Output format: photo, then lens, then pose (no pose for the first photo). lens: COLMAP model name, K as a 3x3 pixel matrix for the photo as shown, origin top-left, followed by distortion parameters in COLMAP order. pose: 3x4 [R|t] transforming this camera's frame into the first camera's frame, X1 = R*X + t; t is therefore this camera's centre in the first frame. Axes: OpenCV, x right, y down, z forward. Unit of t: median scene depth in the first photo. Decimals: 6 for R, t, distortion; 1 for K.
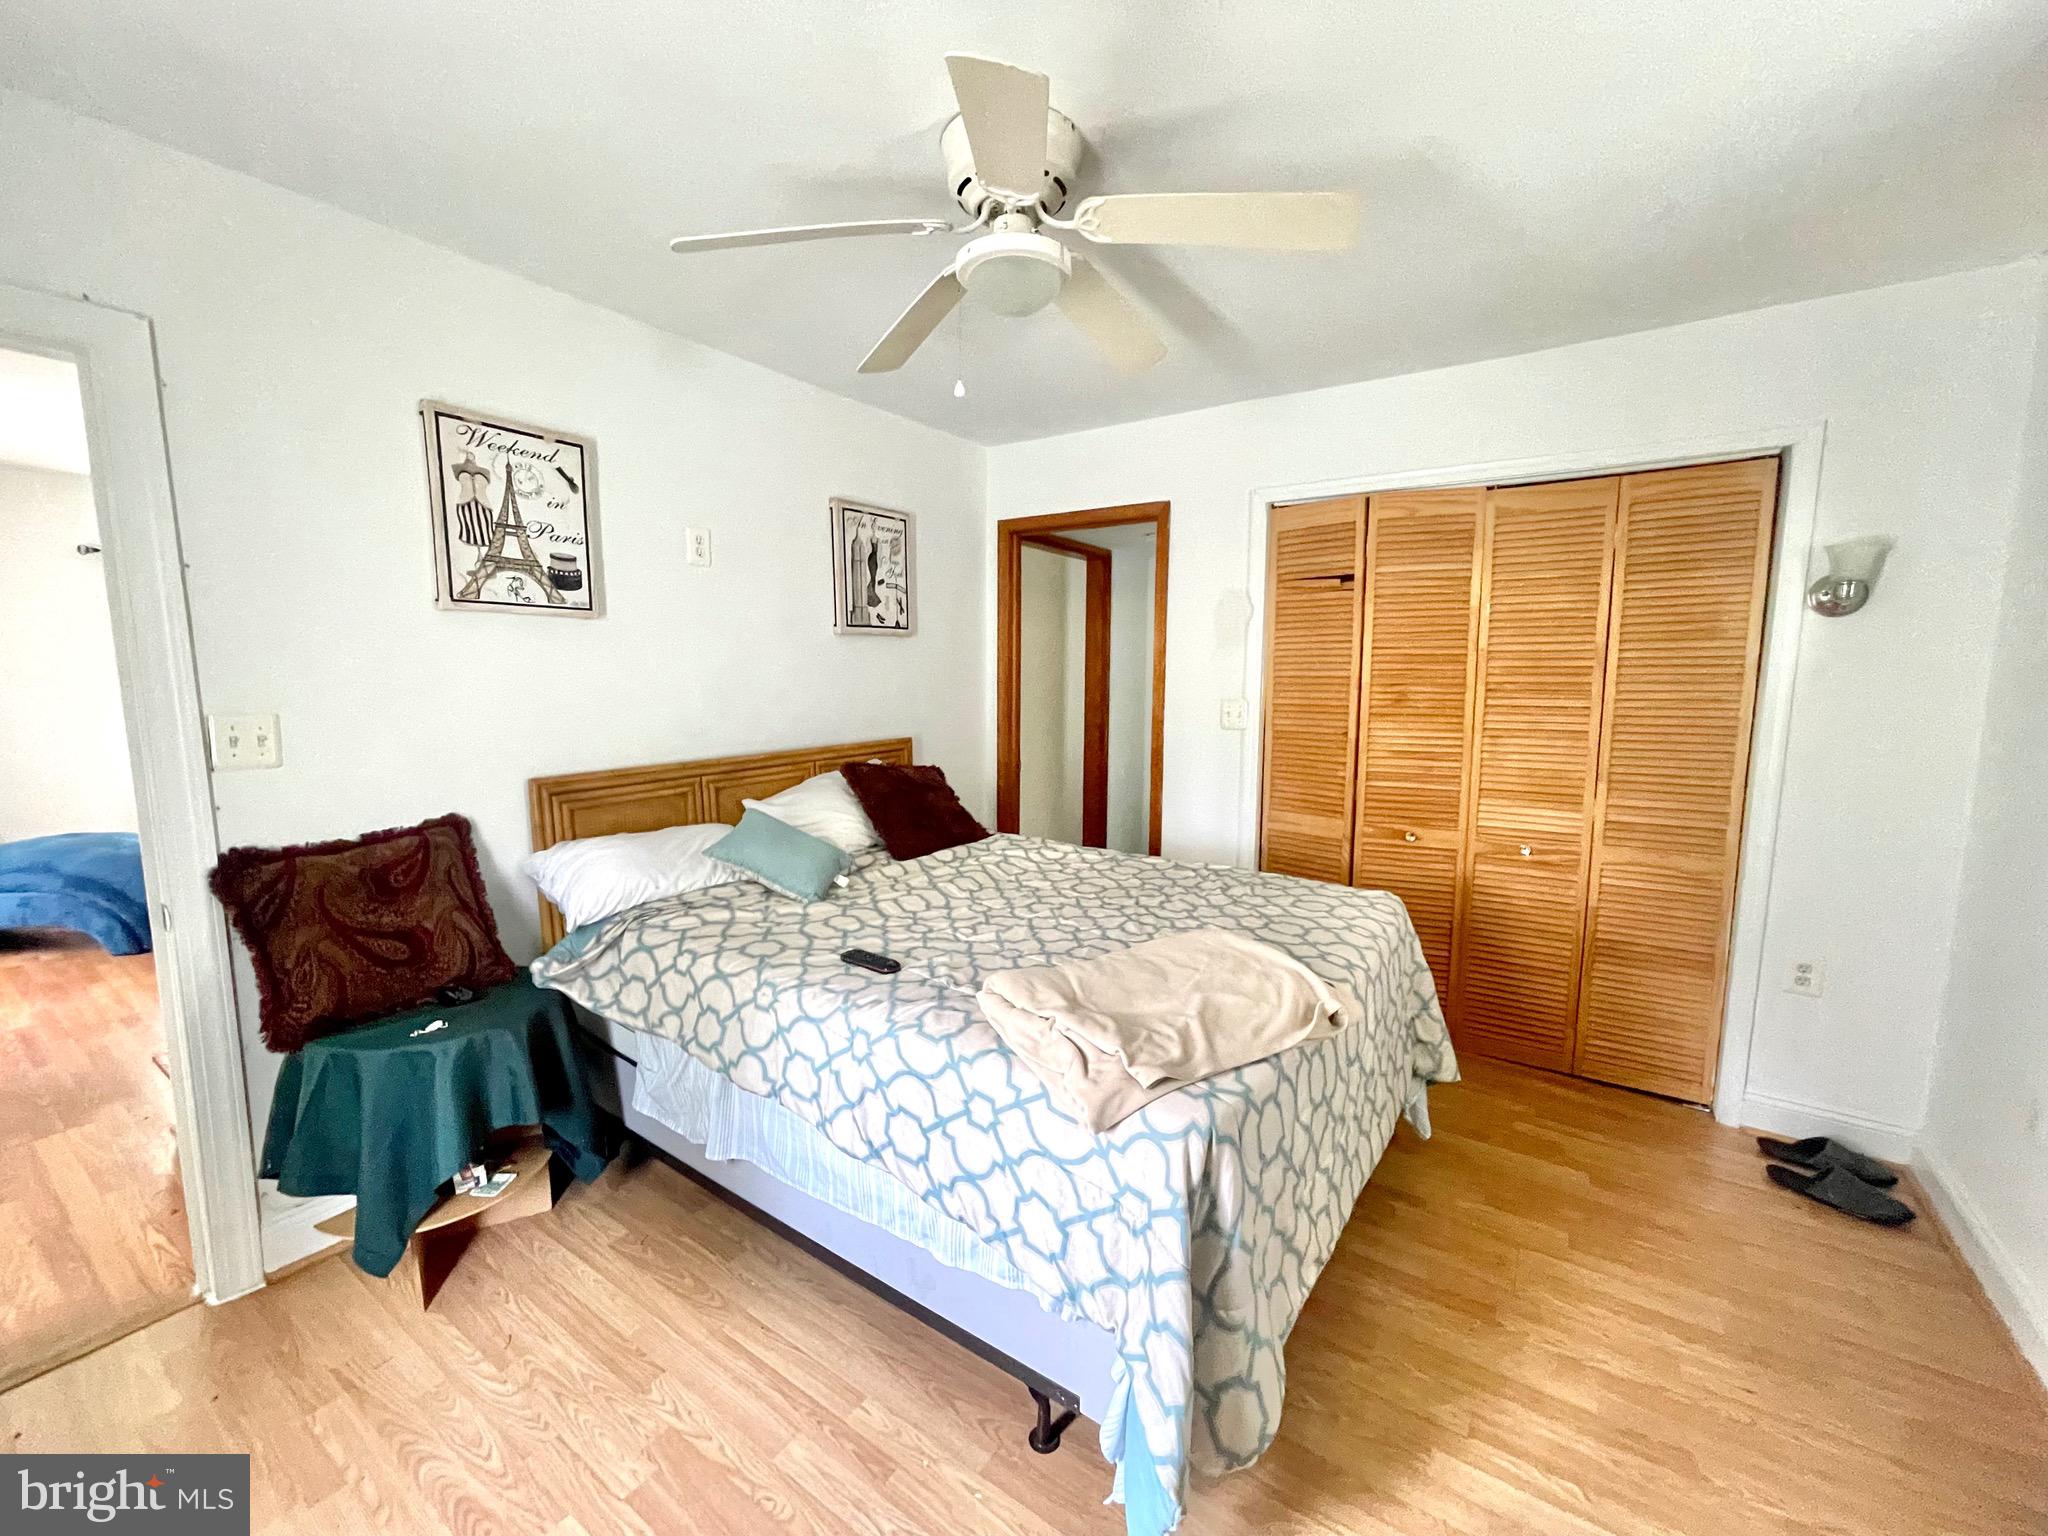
lens RADIAL K [[829.0, 0, 1018.2], [0, 829.0, 766.0], [0, 0, 1]] dist [-0.006763, 0.001324]
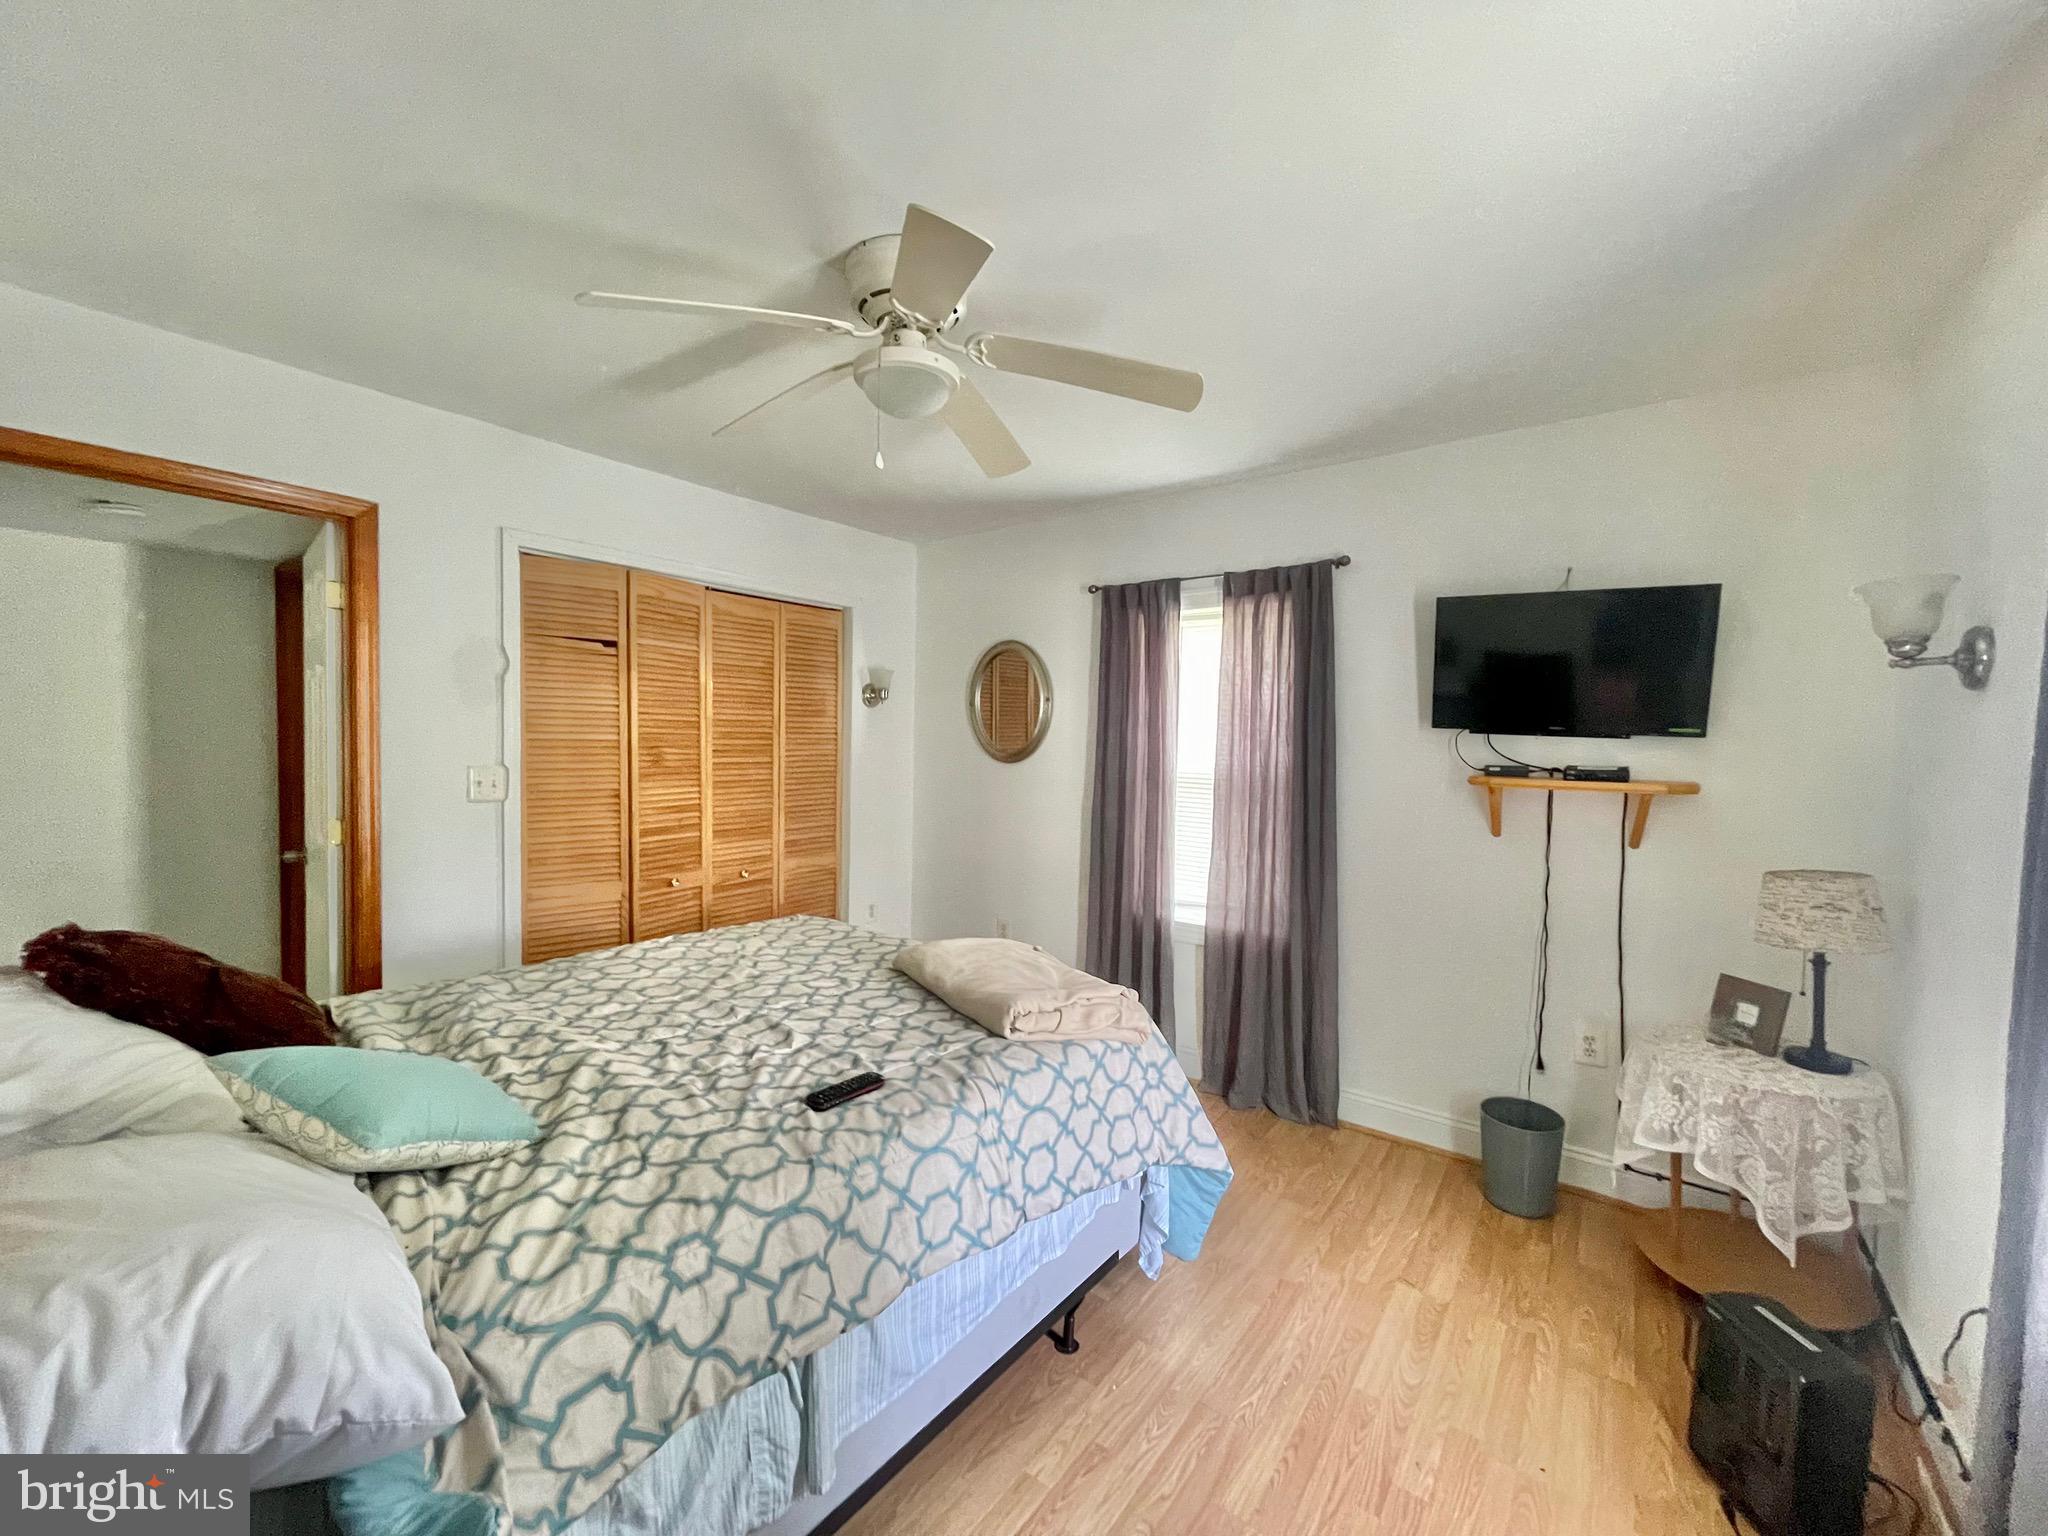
lens RADIAL K [[829.0, 0, 1021.1], [0, 829.0, 770.1], [0, 0, 1]] dist [-0.006763, 0.001324]
pose [[0.048060, -0.041948, 0.997963, -0.659303], [0.099872, 0.994313, 0.036985, -0.065531], [-0.993839, 0.097892, 0.051976, 0.501731]]
